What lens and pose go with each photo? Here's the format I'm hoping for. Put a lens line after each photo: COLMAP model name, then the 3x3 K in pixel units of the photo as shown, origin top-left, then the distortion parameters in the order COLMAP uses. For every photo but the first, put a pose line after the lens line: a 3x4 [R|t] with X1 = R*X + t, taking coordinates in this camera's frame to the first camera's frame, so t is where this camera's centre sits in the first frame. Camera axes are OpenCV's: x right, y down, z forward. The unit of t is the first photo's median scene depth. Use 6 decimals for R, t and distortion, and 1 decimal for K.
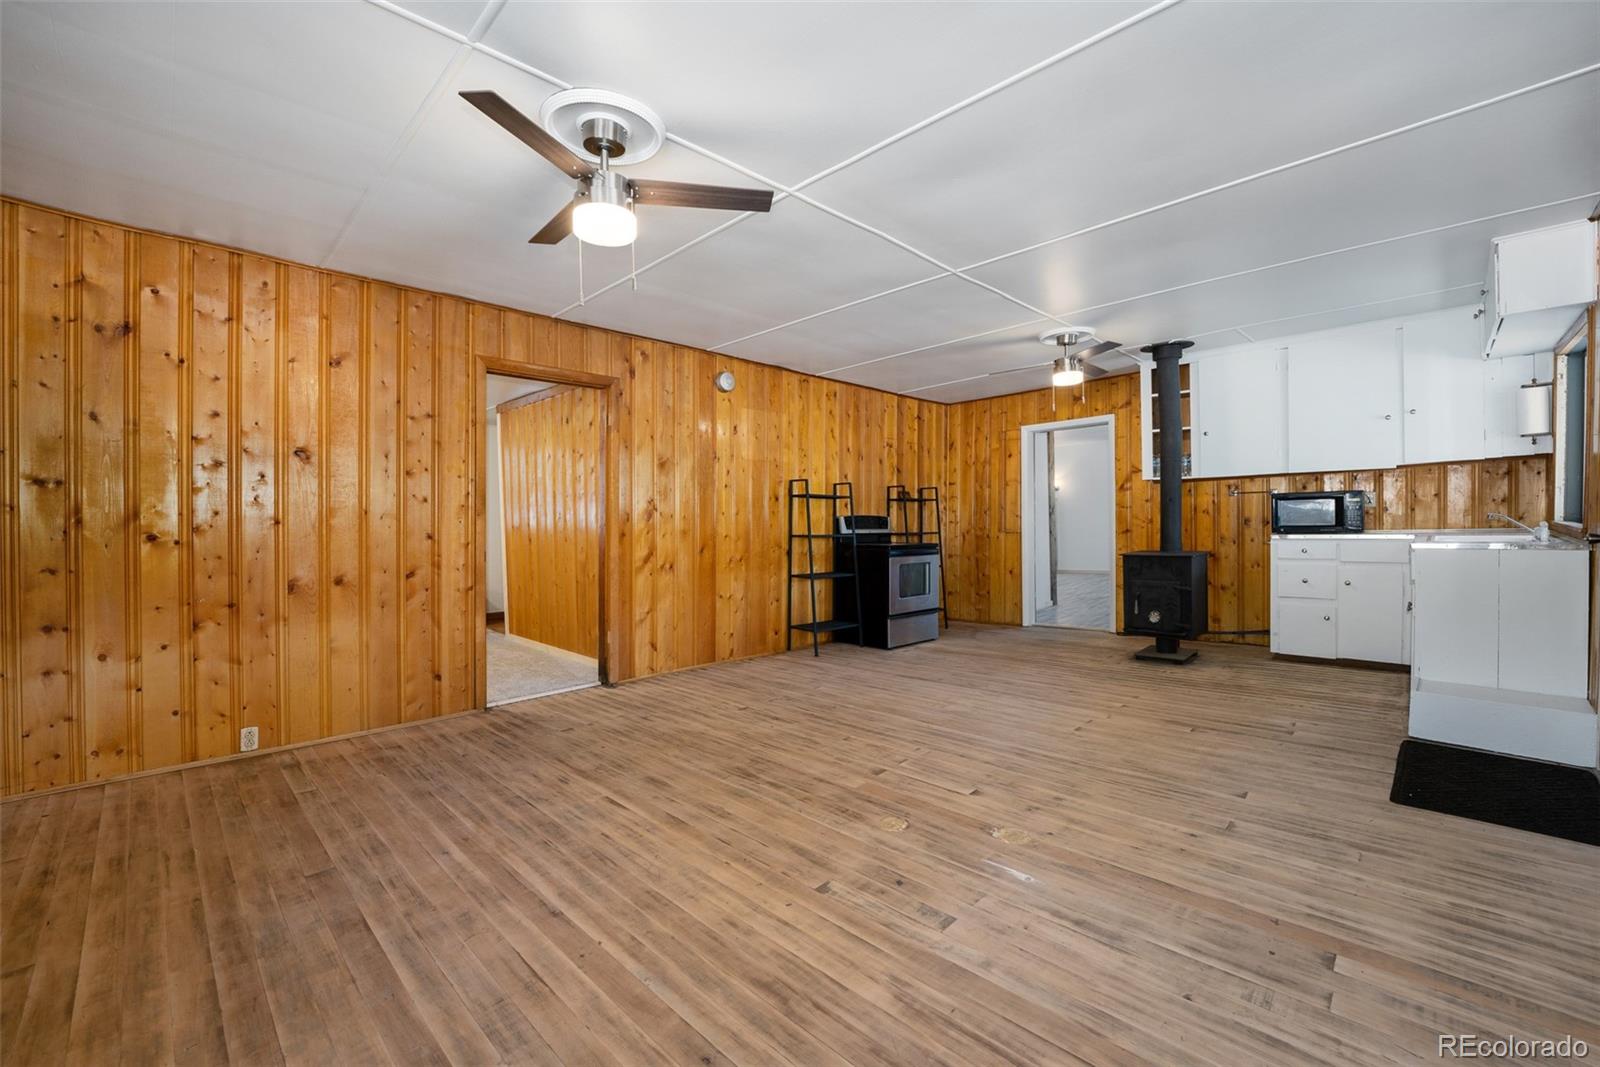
lens RADIAL K [[655.3, 0, 793.5], [0, 655.3, 547.9], [0, 0, 1]] dist [-0.021989, 0.002830]
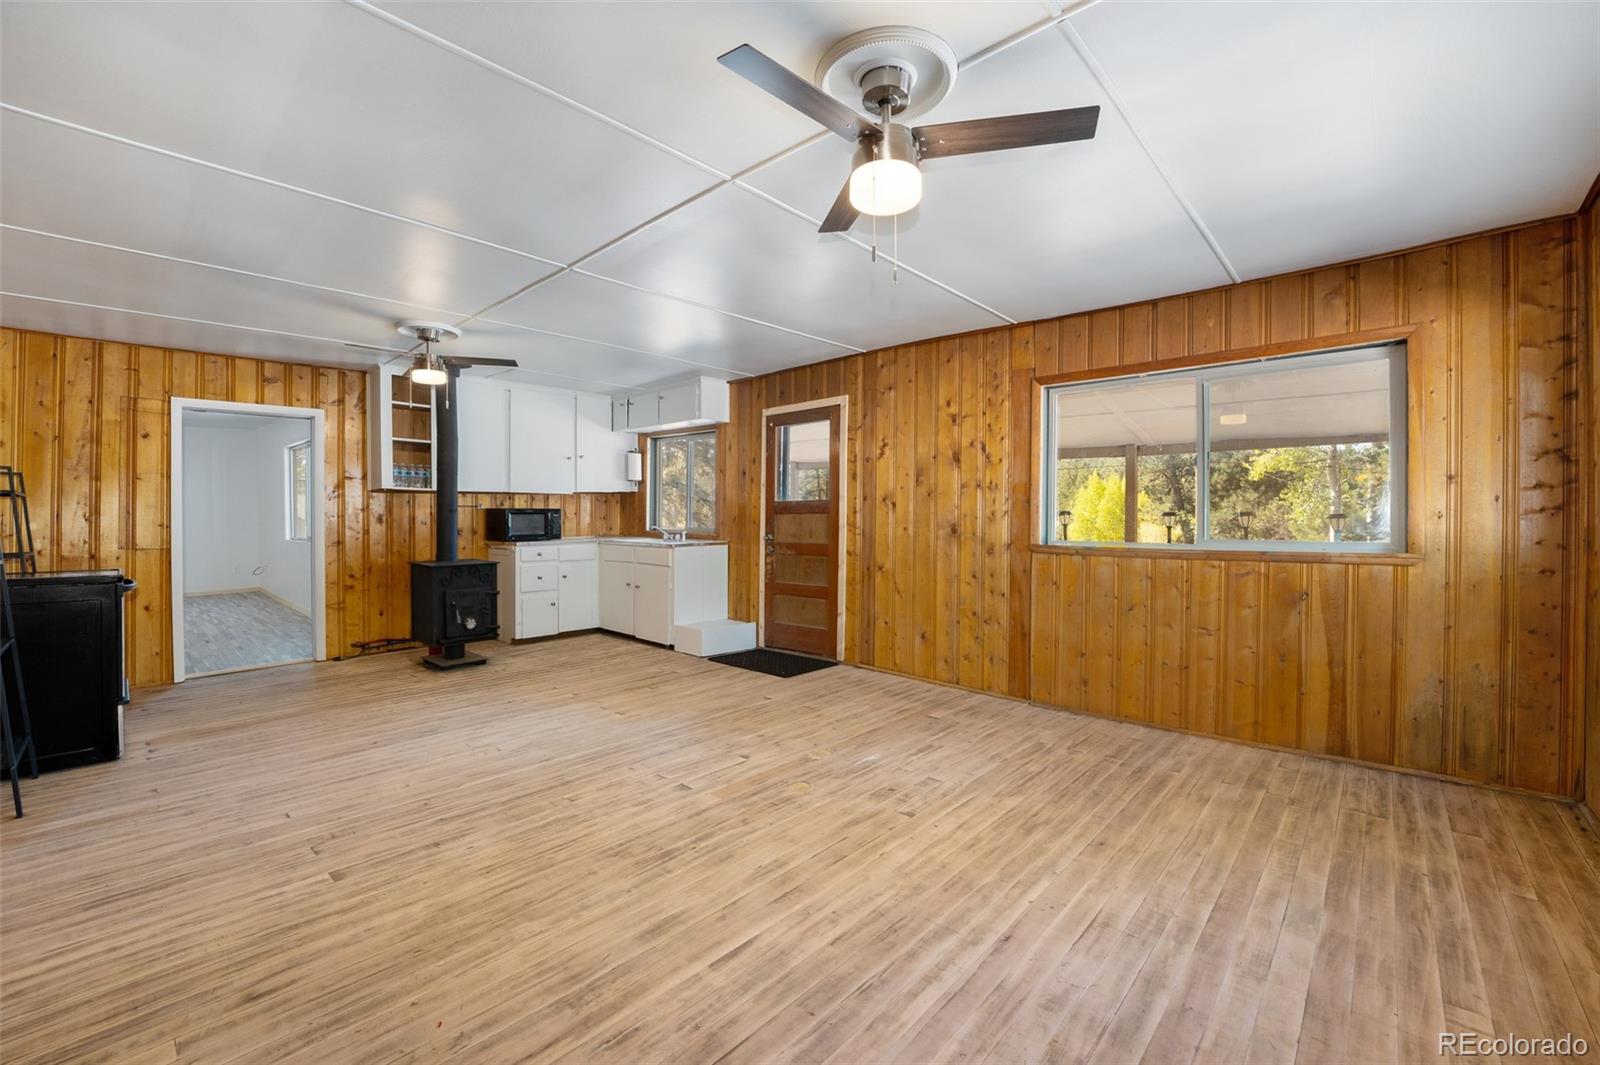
lens RADIAL K [[662.6, 0, 803.6], [0, 662.6, 519.6], [0, 0, 1]] dist [-0.025457, 0.000997]
pose [[-0.044142, 0.020342, 0.998818, -0.805751], [0.045619, 0.998791, -0.018326, -0.023934], [-0.997983, 0.044756, -0.045016, 0.803545]]
